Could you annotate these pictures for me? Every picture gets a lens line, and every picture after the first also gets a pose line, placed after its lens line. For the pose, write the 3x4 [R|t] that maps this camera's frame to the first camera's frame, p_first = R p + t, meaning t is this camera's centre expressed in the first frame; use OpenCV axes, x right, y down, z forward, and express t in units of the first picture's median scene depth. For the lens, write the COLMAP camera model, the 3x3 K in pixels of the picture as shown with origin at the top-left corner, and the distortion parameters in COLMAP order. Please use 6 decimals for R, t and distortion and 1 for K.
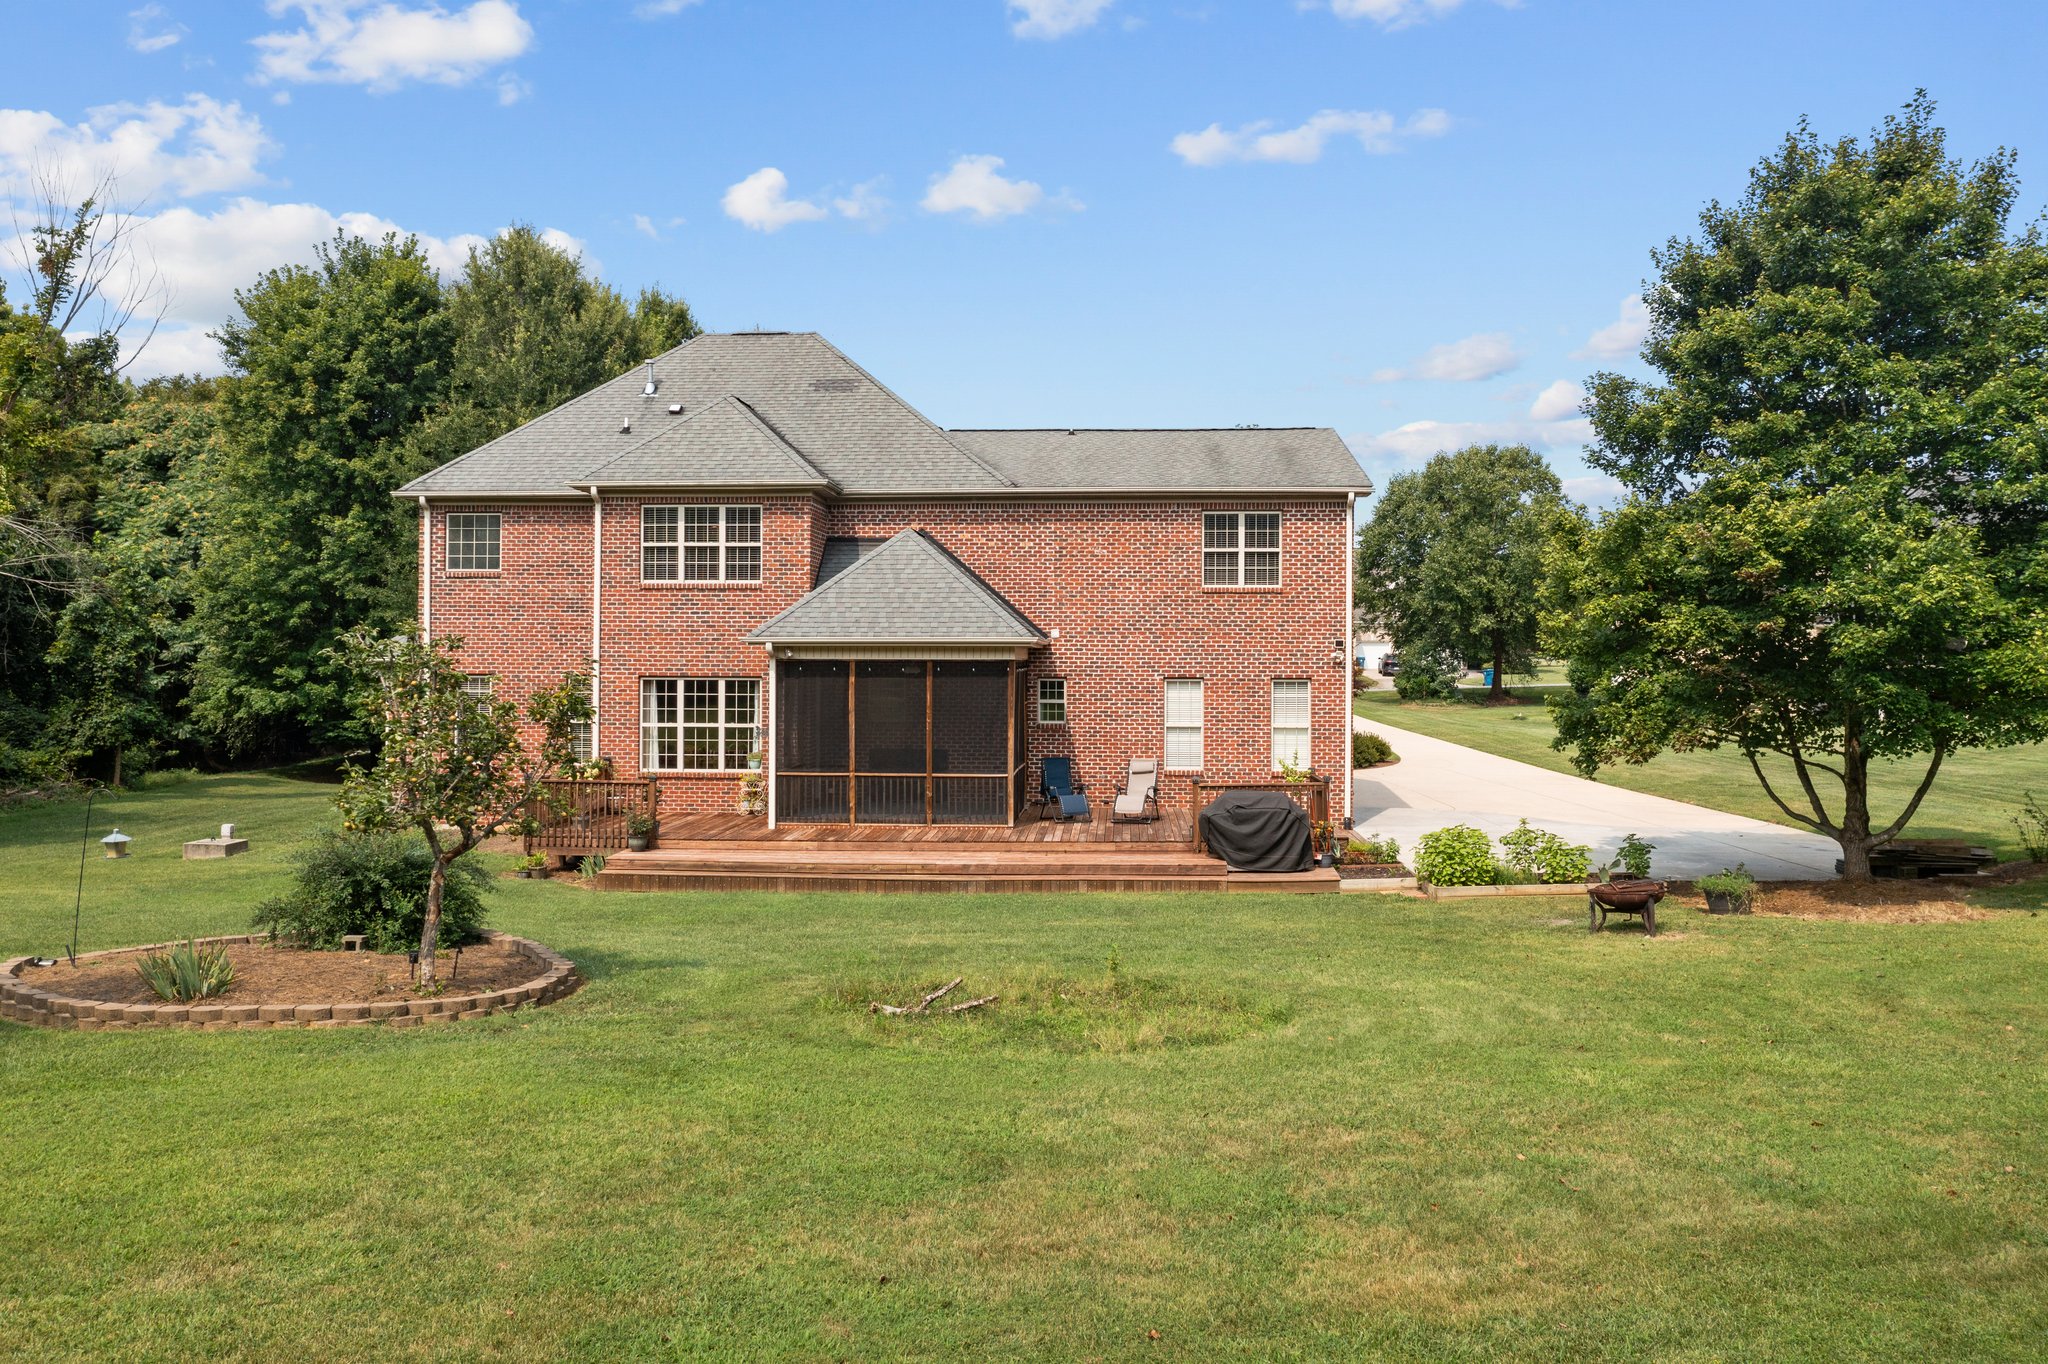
lens RADIAL K [[1624.8, 0, 1029.1], [0, 1624.8, 652.5], [0, 0, 1]] dist [-0.005752, 0.008141]
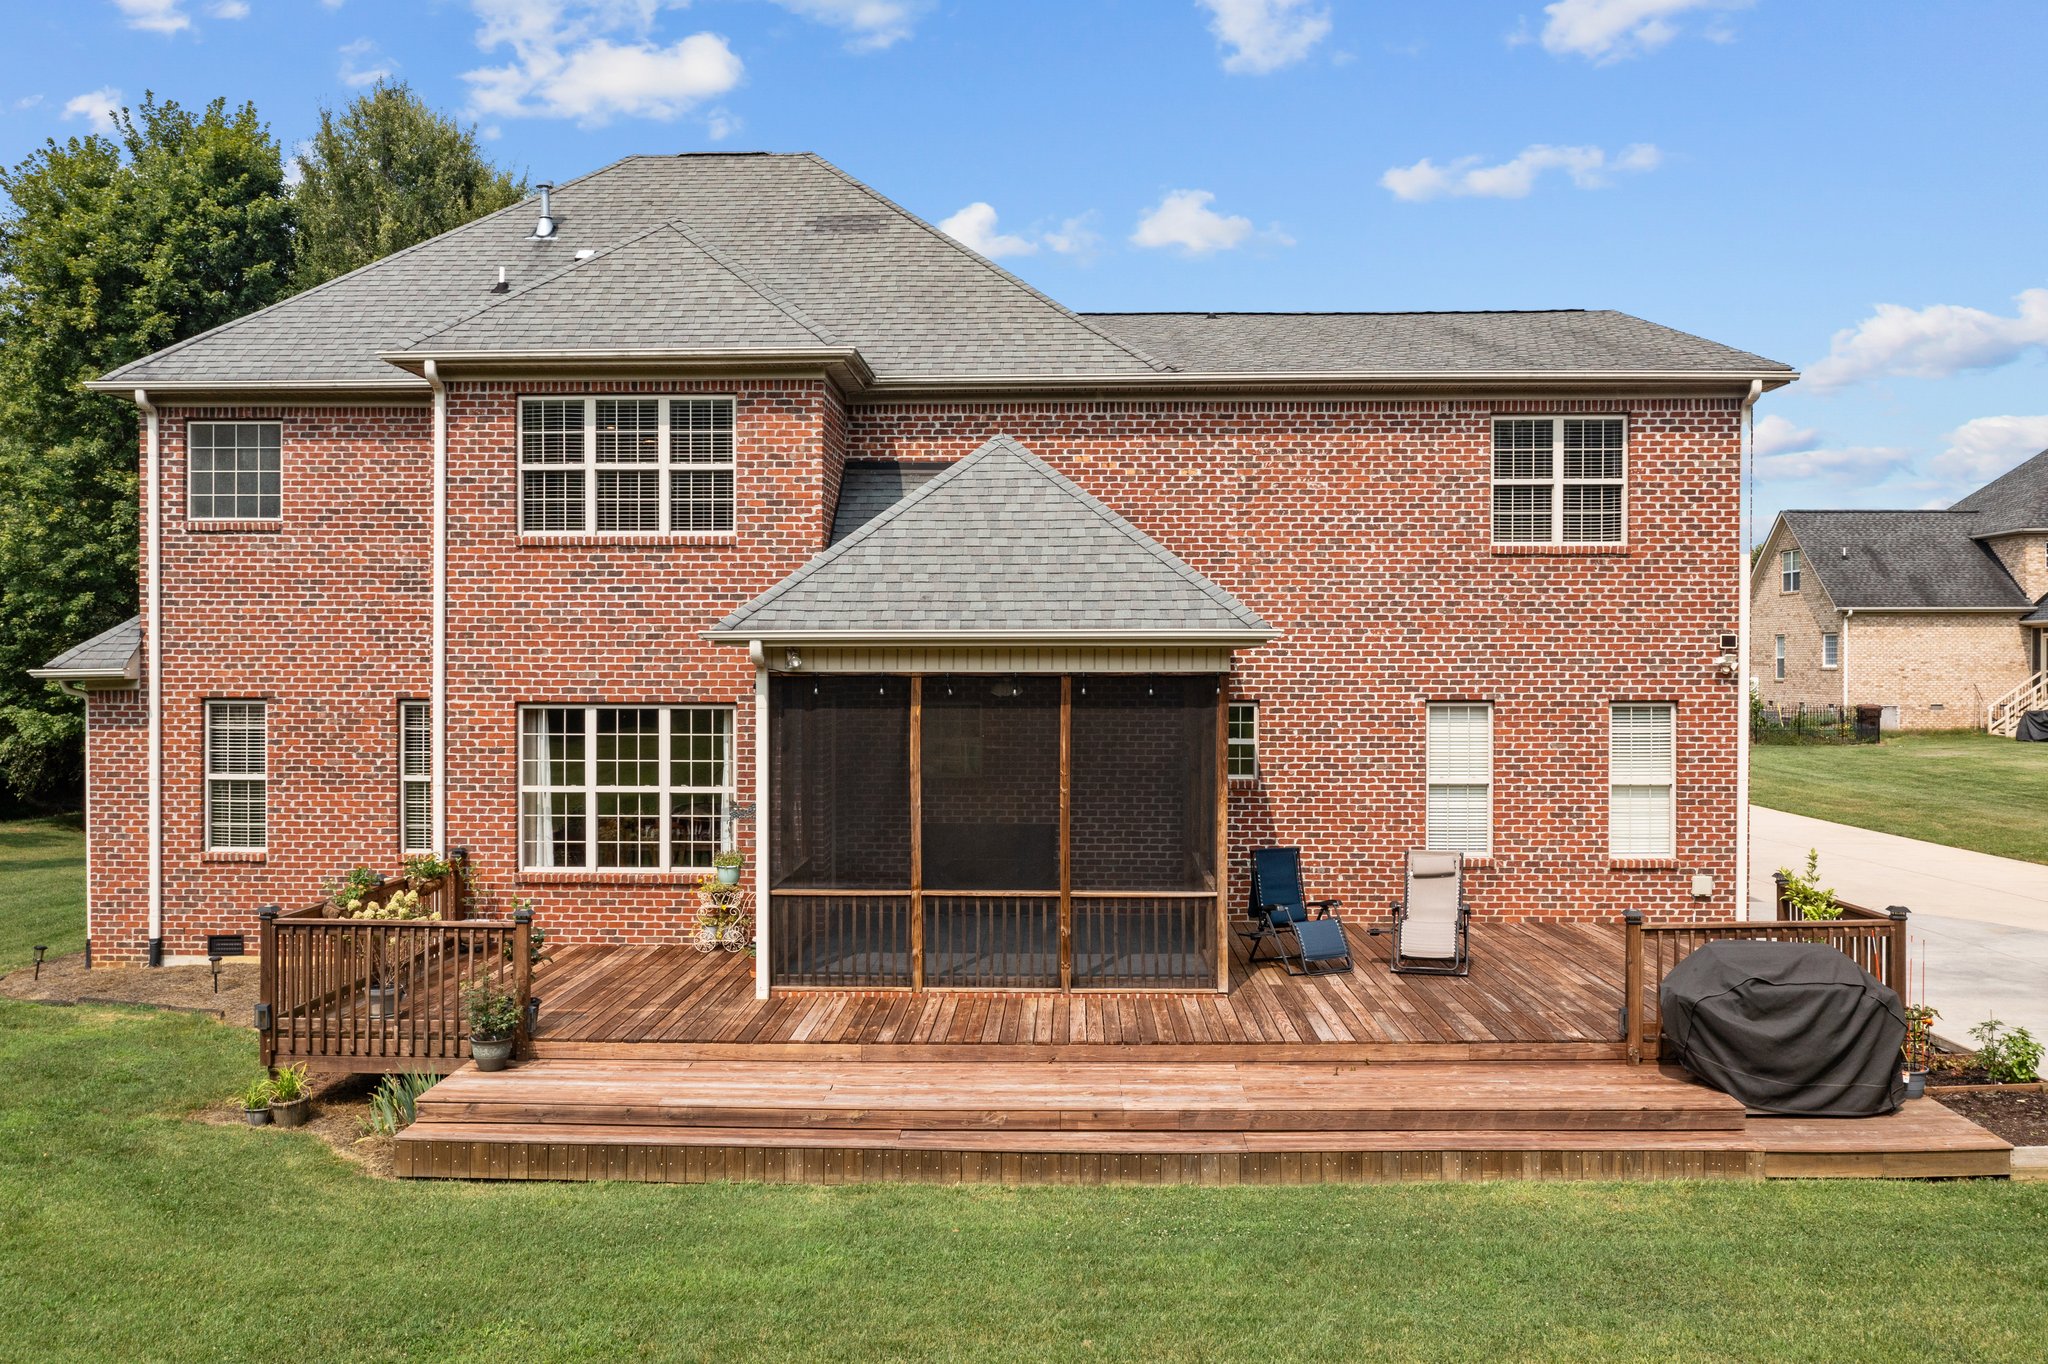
lens RADIAL K [[1609.3, 0, 1024.0], [0, 1609.3, 682.0], [0, 0, 1]] dist [-0.004311, -0.003516]
pose [[0.999553, -0.003329, 0.029696, -0.081498], [0.002876, 0.999879, 0.015299, -0.000428], [-0.029743, -0.015206, 0.999442, 0.440532]]
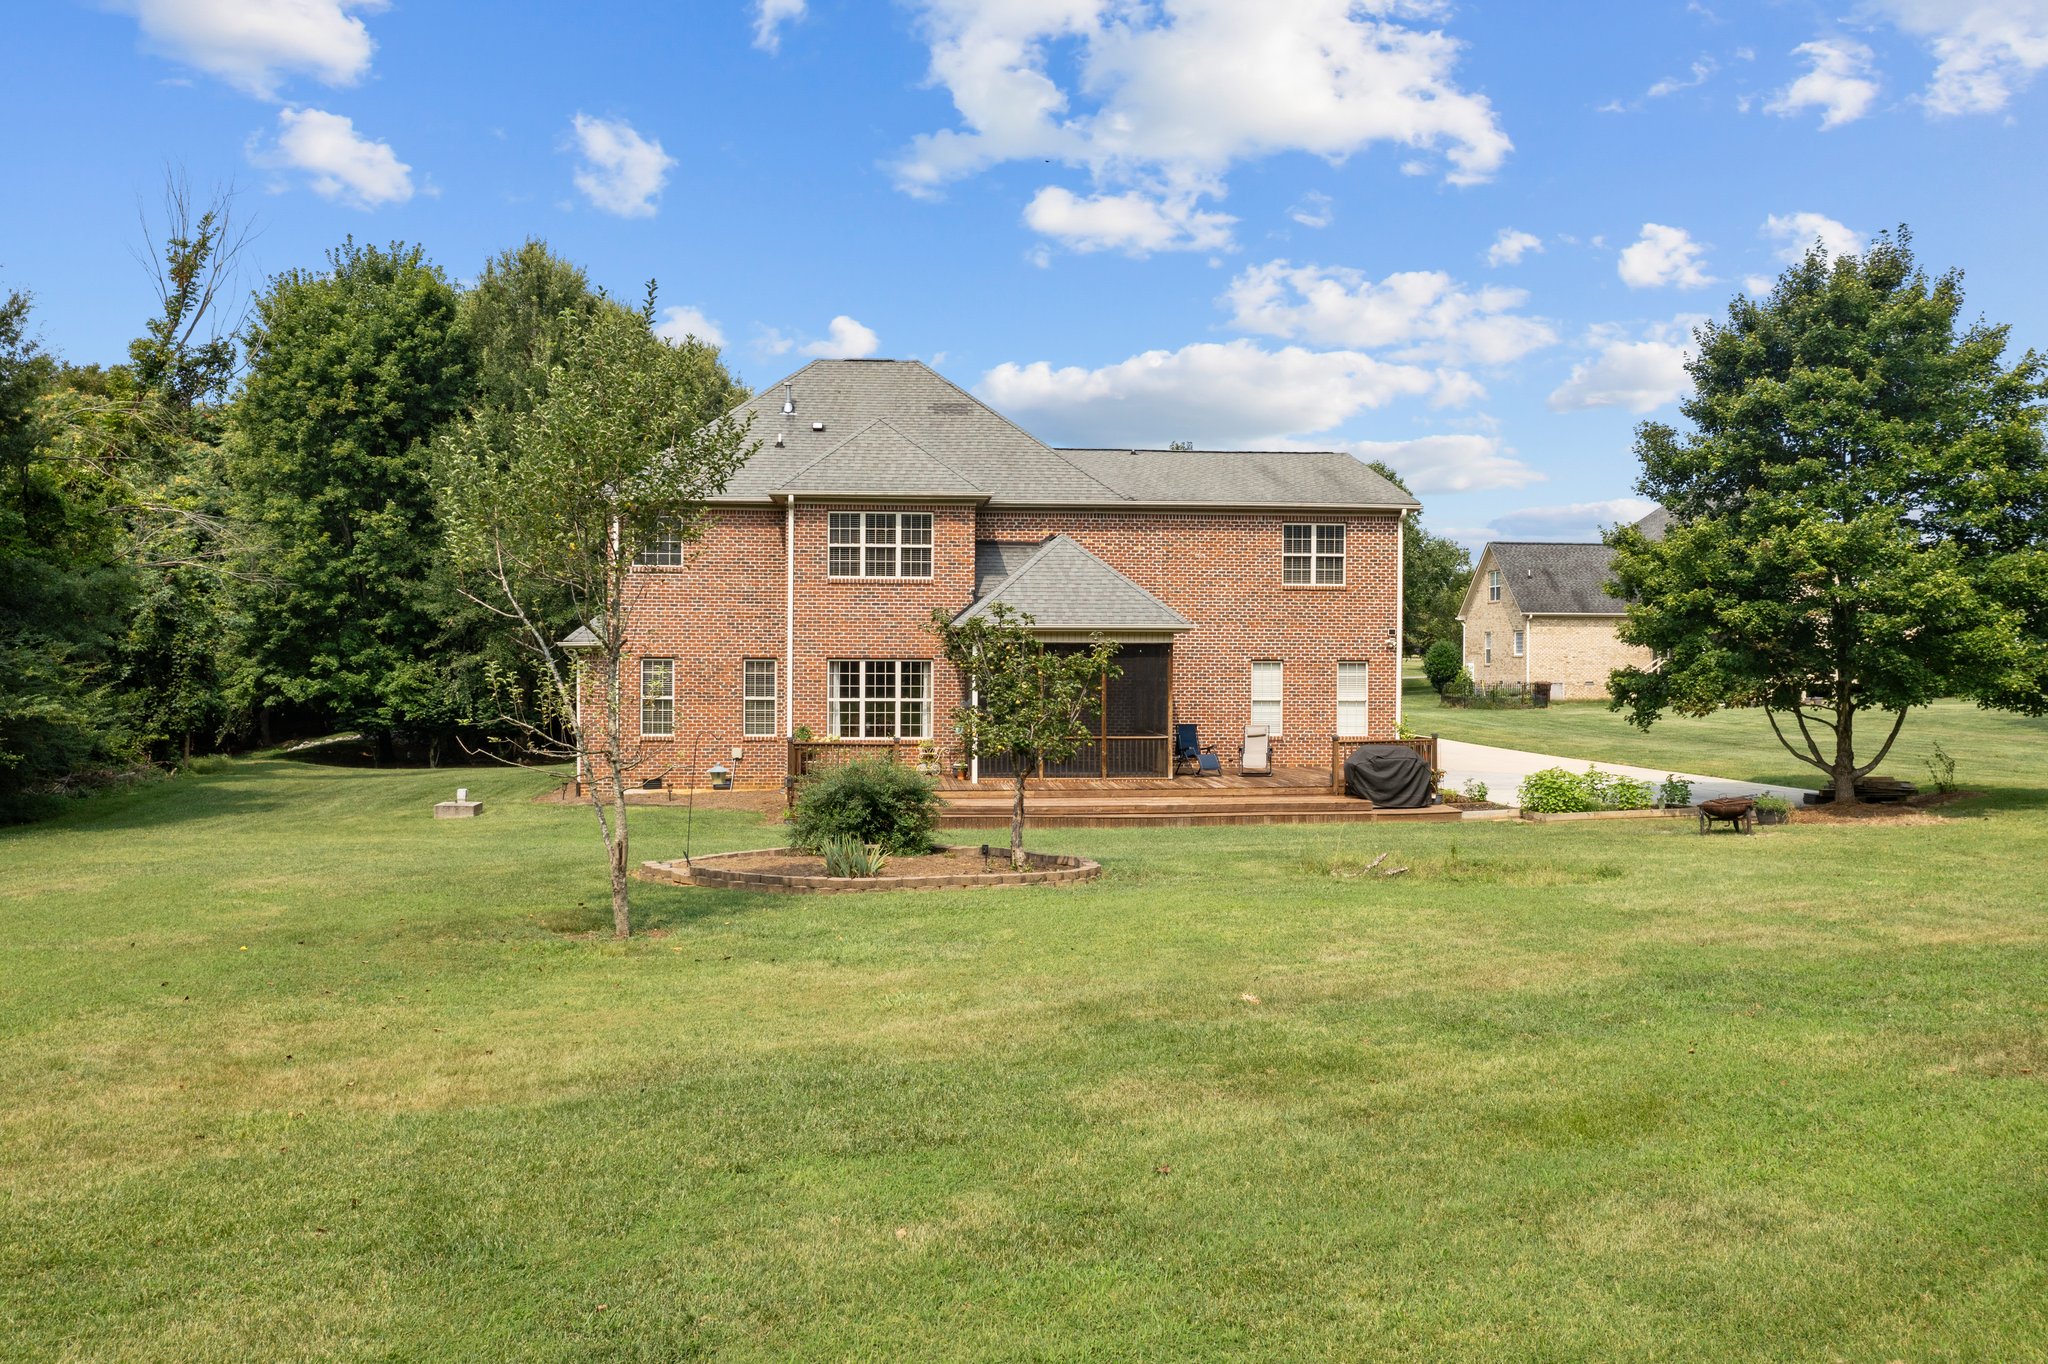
lens RADIAL K [[1629.1, 0, 1024.0], [0, 1629.1, 682.0], [0, 0, 1]] dist [0.004921, -0.002486]
pose [[0.988399, -0.001950, 0.151865, -0.277932], [-0.000608, 0.999859, 0.016796, 0.012097], [-0.151876, -0.016694, 0.988259, -0.179703]]
